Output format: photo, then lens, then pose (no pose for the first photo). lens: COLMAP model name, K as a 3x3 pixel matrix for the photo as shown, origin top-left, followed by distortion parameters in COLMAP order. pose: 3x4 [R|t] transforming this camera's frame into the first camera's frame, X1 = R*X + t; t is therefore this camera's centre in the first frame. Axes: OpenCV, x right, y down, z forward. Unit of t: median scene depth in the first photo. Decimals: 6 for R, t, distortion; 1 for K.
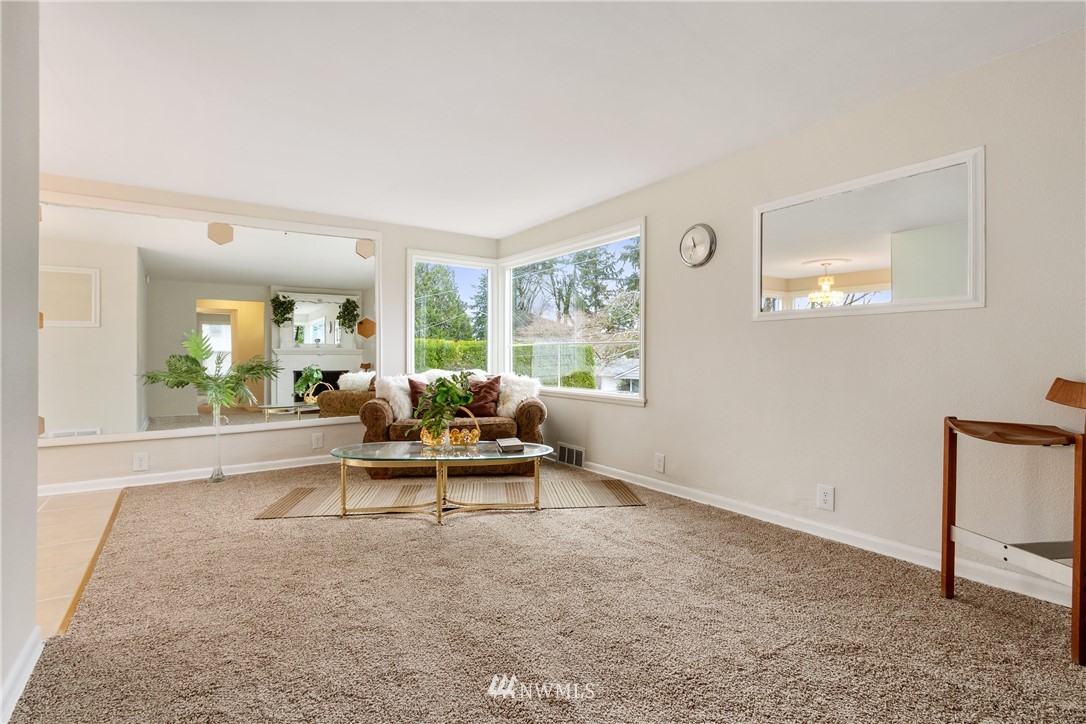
lens RADIAL K [[529.4, 0, 540.0], [0, 529.4, 354.5], [0, 0, 1]] dist [-0.001338, -0.000050]
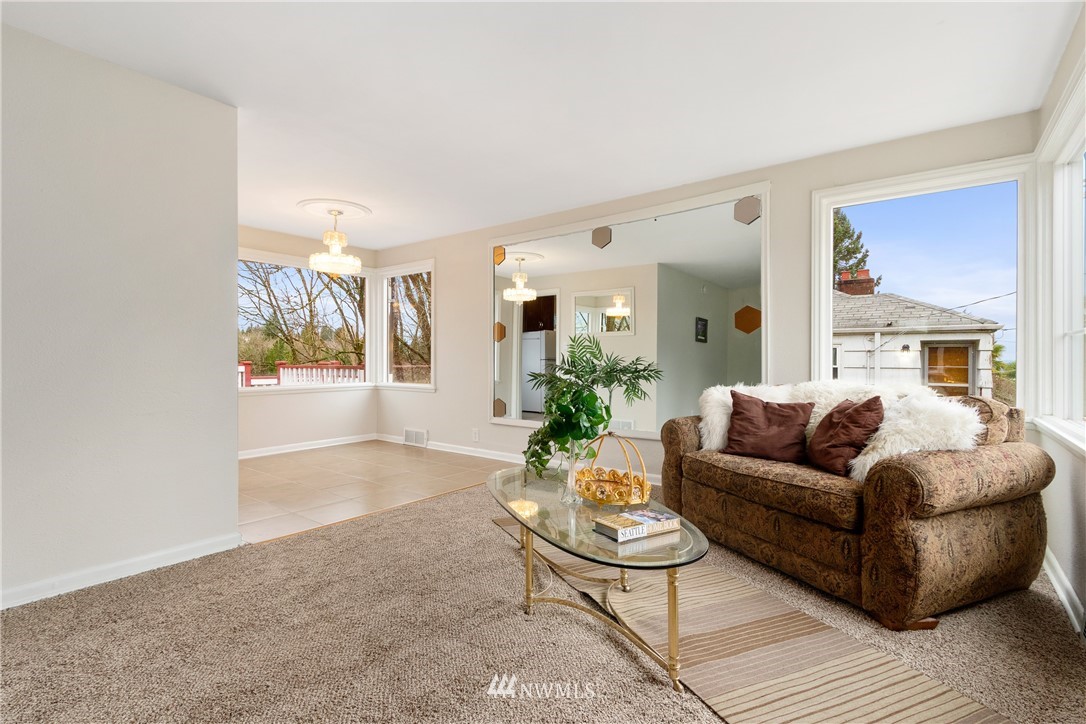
lens RADIAL K [[515.4, 0, 513.1], [0, 515.4, 350.6], [0, 0, 1]] dist [0.008116, -0.005927]
pose [[0.284892, -0.013743, -0.958461, 0.309820], [0.003684, 0.999906, -0.013242, 0.002378], [0.958553, 0.000241, 0.284916, 0.569714]]
